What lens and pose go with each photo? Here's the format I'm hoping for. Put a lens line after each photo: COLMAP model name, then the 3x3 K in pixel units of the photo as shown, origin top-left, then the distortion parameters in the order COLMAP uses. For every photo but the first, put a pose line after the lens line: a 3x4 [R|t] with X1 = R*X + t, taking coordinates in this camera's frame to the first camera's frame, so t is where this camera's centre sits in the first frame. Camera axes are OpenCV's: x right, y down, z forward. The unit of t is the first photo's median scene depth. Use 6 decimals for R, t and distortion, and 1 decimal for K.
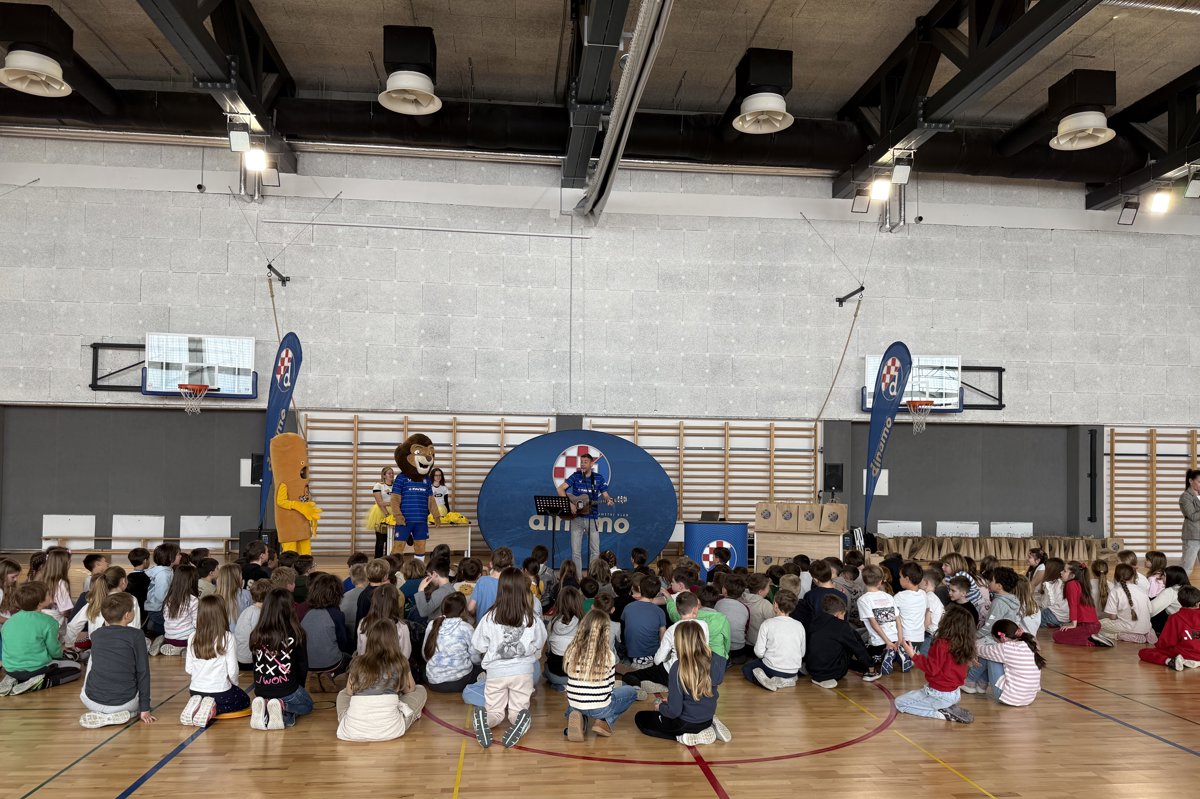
lens RADIAL K [[838.4, 0, 600.0], [0, 838.4, 399.5], [0, 0, 1]] dist [-0.002452, -0.001644]
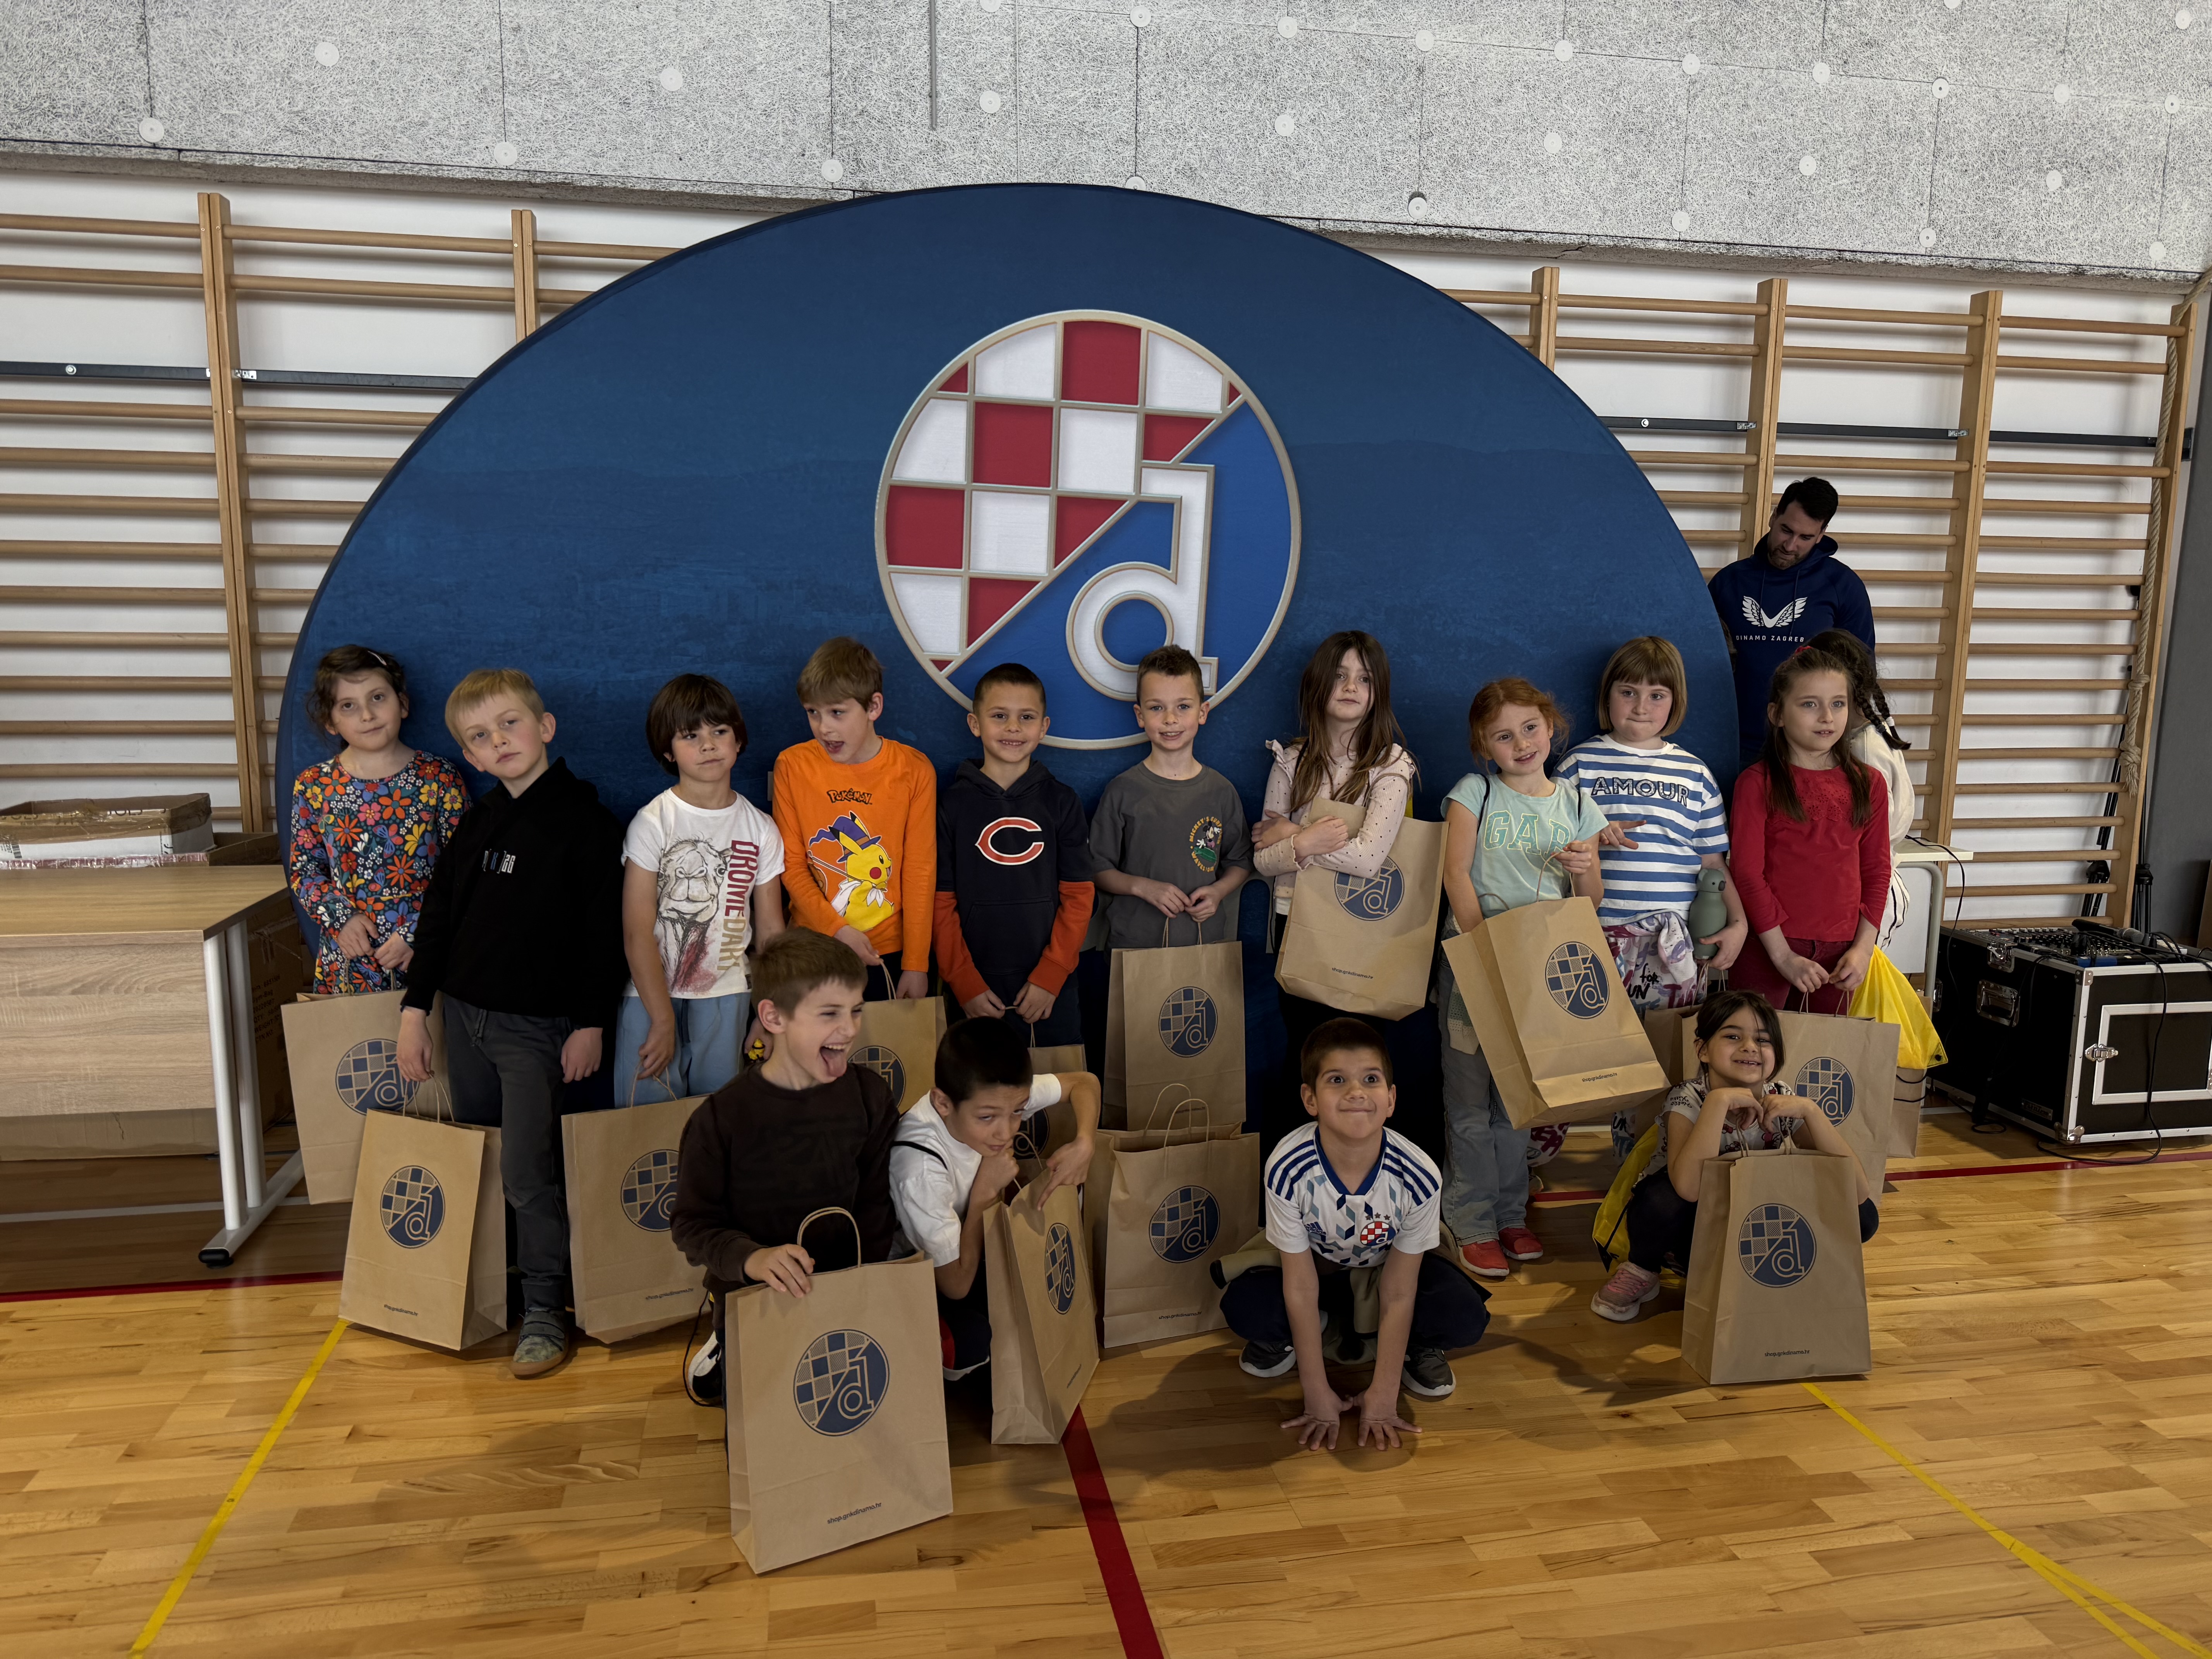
lens RADIAL K [[1577.7, 0, 1106.0], [0, 1577.7, 829.5], [0, 0, 1]] dist [0.006171, 0.004025]
pose [[0.989841, -0.019123, 0.140885, -0.048466], [-0.015212, 0.970980, 0.238675, 0.064173], [-0.141361, -0.238394, 0.960826, 0.654339]]
